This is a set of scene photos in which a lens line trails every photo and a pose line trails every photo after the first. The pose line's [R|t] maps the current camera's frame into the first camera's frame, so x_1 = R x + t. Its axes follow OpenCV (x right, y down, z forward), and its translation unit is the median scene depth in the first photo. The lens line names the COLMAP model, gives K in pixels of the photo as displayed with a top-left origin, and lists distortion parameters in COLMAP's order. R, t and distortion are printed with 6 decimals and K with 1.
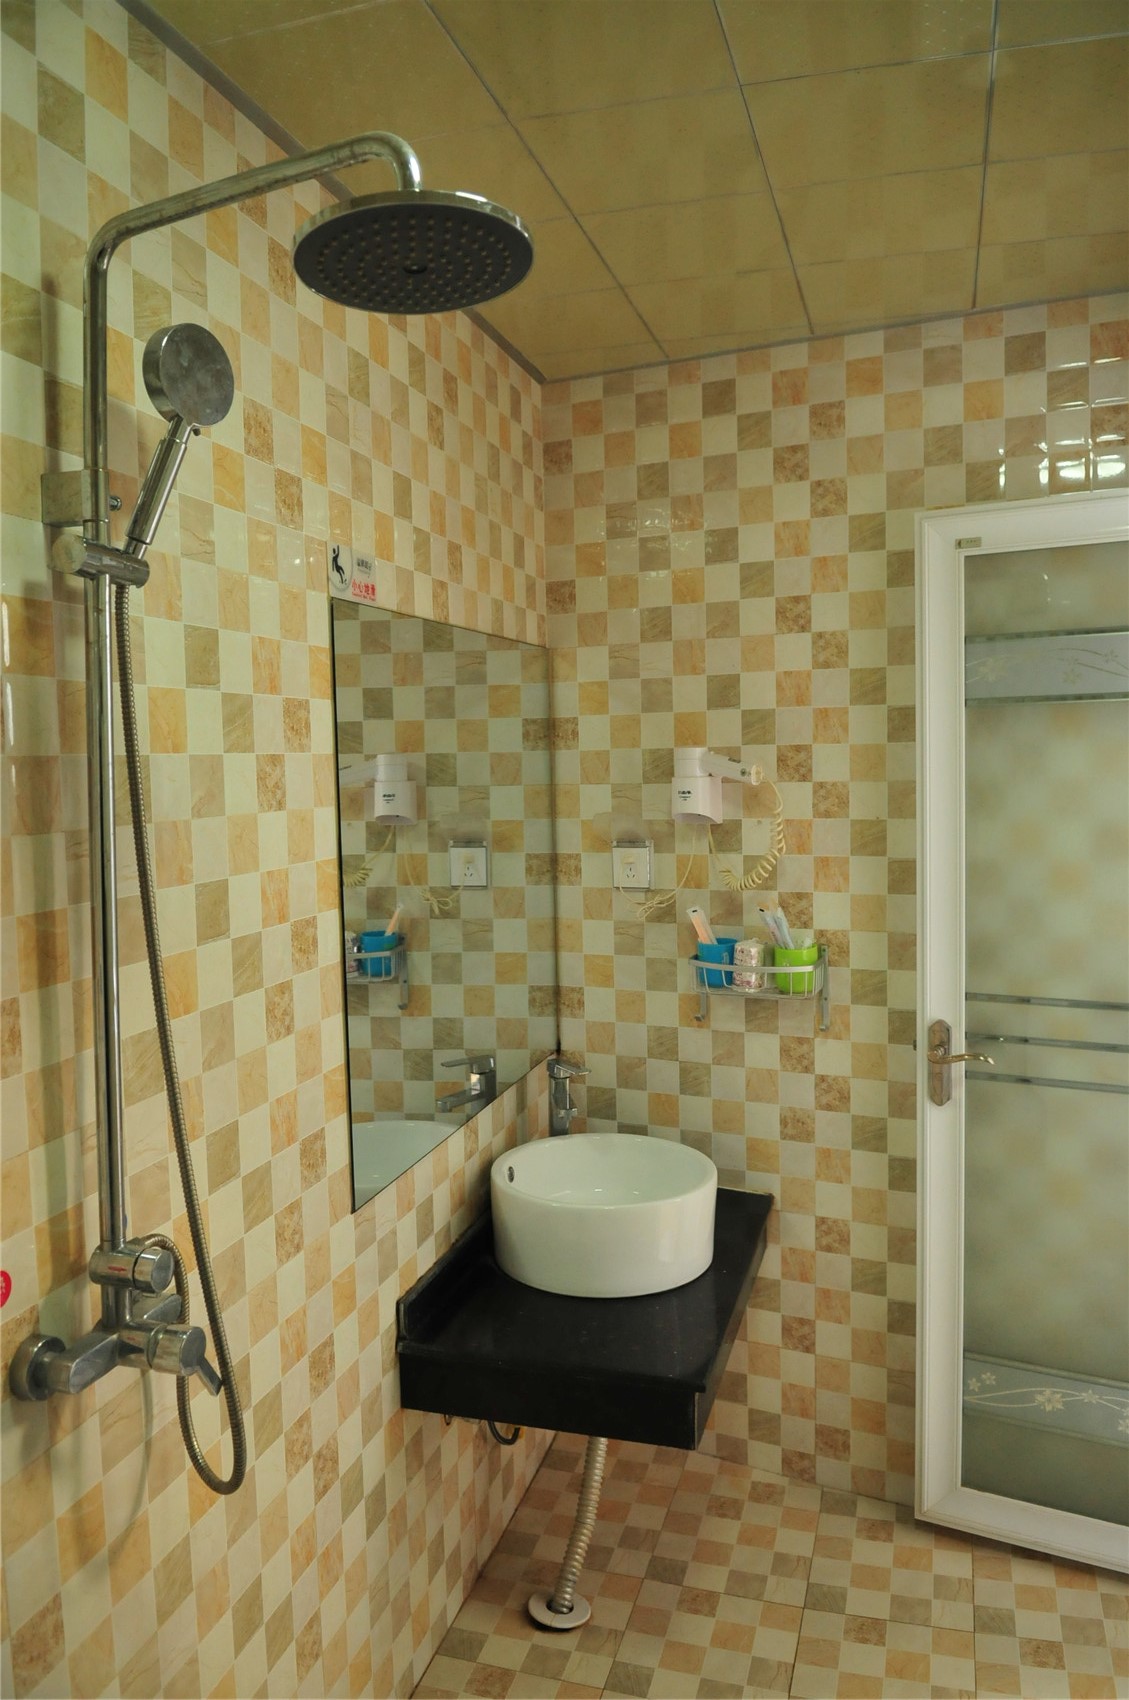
lens RADIAL K [[1291.6, 0, 564.5], [0, 1291.6, 850.0], [0, 0, 1]] dist [-0.001942, -0.036283]
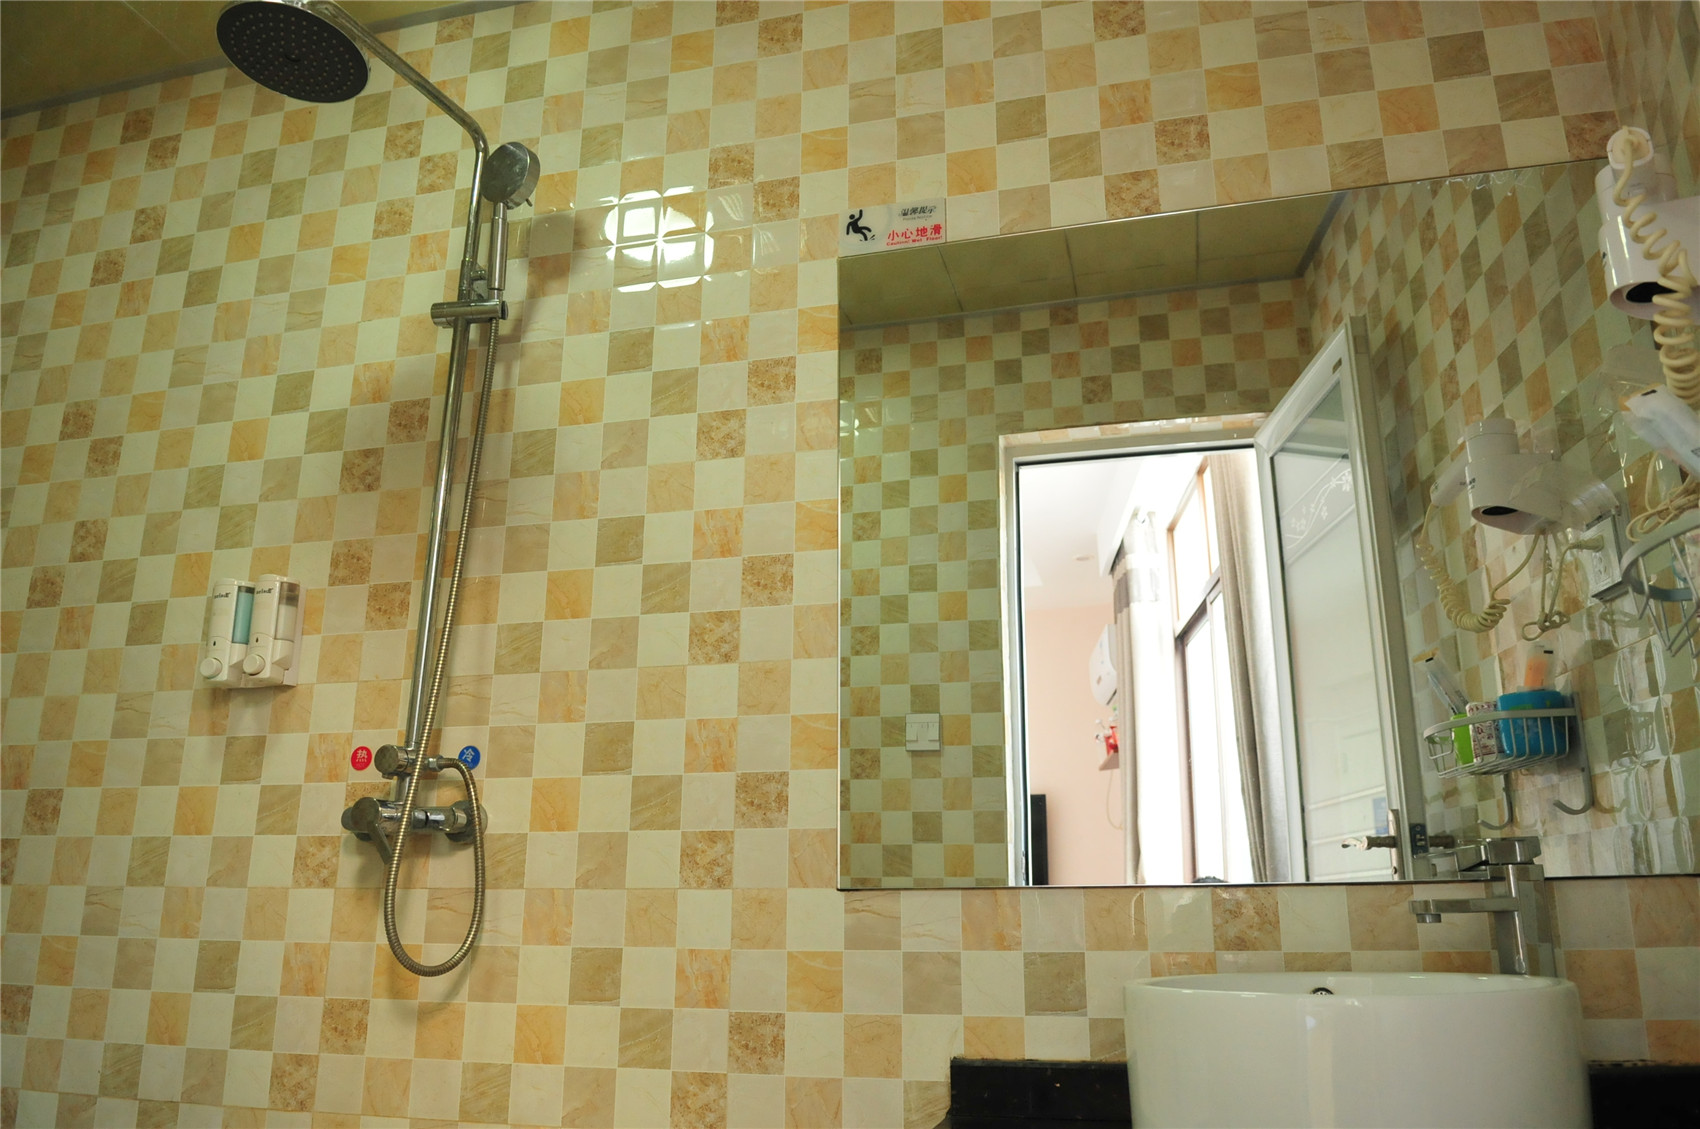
lens RADIAL K [[1291.6, 0, 850.0], [0, 1291.6, 564.5], [0, 0, 1]] dist [-0.001942, -0.036283]
pose [[0.007169, -0.263408, -0.964658, 0.802152], [-0.086446, 0.960908, -0.263026, 0.331772], [0.996231, 0.085277, -0.015882, 1.113170]]
